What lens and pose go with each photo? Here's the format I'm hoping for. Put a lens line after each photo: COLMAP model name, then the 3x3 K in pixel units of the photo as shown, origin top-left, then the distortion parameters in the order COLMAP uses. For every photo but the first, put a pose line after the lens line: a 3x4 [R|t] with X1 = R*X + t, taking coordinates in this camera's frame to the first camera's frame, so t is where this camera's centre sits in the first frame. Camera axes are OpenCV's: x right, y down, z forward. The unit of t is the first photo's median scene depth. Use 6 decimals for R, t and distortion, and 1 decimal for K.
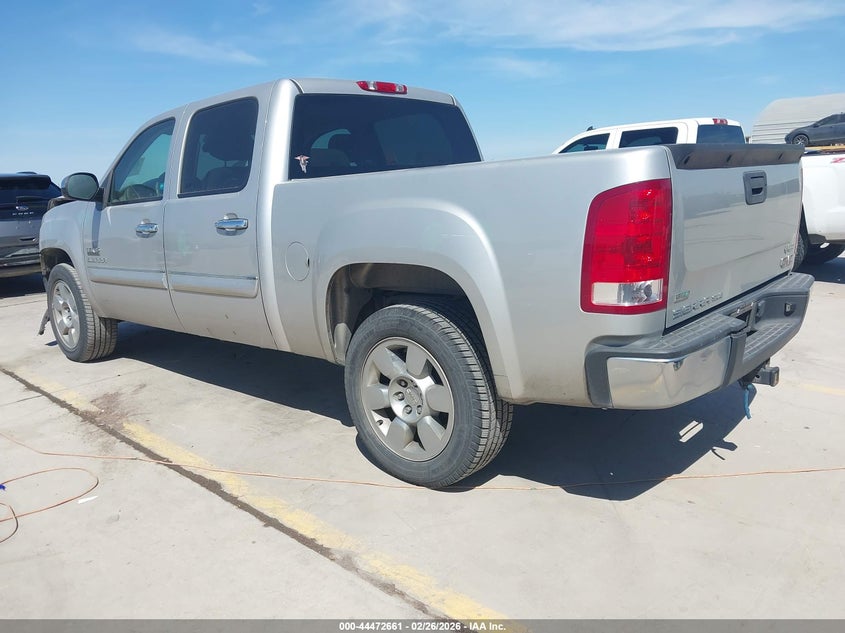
lens RADIAL K [[678.9, 0, 417.3], [0, 678.9, 316.5], [0, 0, 1]] dist [0.012368, 0.000183]
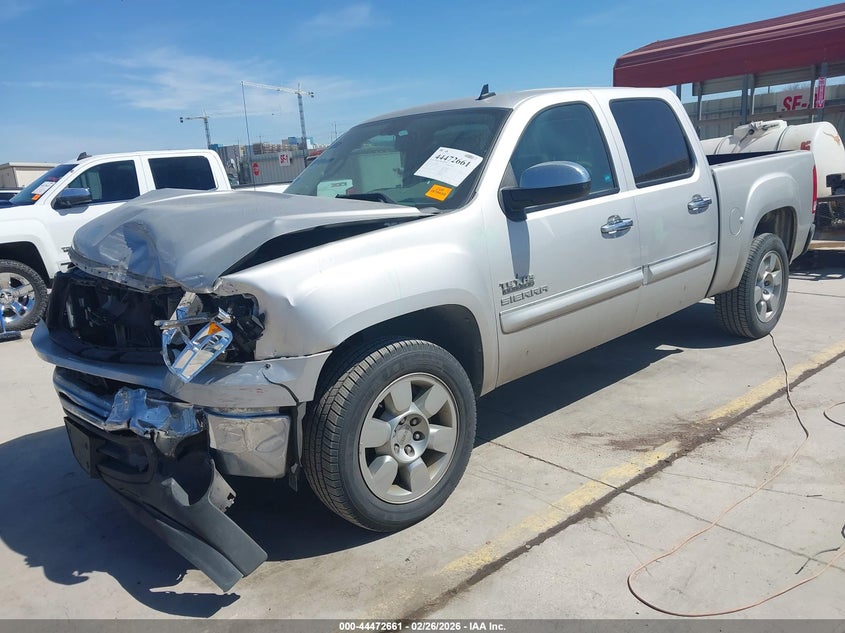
lens RADIAL K [[678.9, 0, 417.3], [0, 678.9, 316.5], [0, 0, 1]] dist [0.012368, 0.000183]
pose [[0.075841, -0.135372, 0.987888, -1.270709], [0.286038, 0.952055, 0.108502, -0.168197], [-0.955212, 0.274344, 0.110926, 1.189235]]
